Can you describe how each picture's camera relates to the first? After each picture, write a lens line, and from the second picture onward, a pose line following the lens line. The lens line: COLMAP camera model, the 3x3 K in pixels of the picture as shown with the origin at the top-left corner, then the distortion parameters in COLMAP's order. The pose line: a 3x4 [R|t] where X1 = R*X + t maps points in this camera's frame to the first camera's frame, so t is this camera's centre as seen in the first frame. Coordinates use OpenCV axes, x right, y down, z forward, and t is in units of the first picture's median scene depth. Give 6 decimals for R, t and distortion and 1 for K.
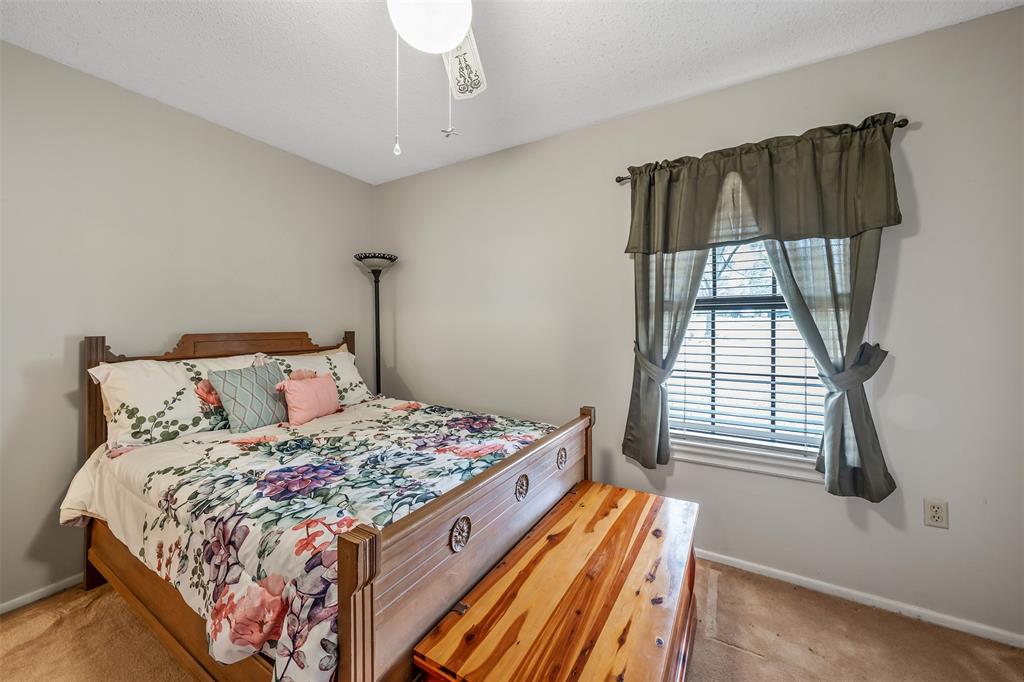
lens RADIAL K [[382.5, 0, 511.0], [0, 382.5, 329.4], [0, 0, 1]] dist [-0.002929, -0.000148]
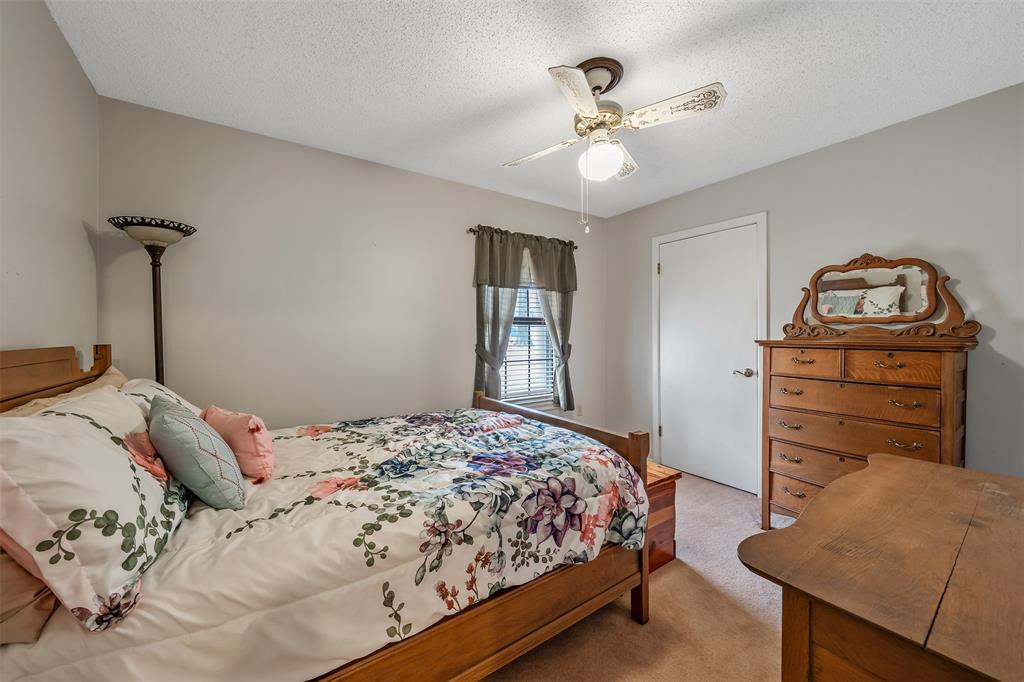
lens RADIAL K [[381.3, 0, 512.0], [0, 381.3, 341.0], [0, 0, 1]] dist [-0.000529, -0.000048]
pose [[0.410881, -0.018069, 0.911510, -1.104695], [0.013541, 0.999814, 0.013715, 0.000567], [-0.911588, 0.006708, 0.411049, 0.335175]]
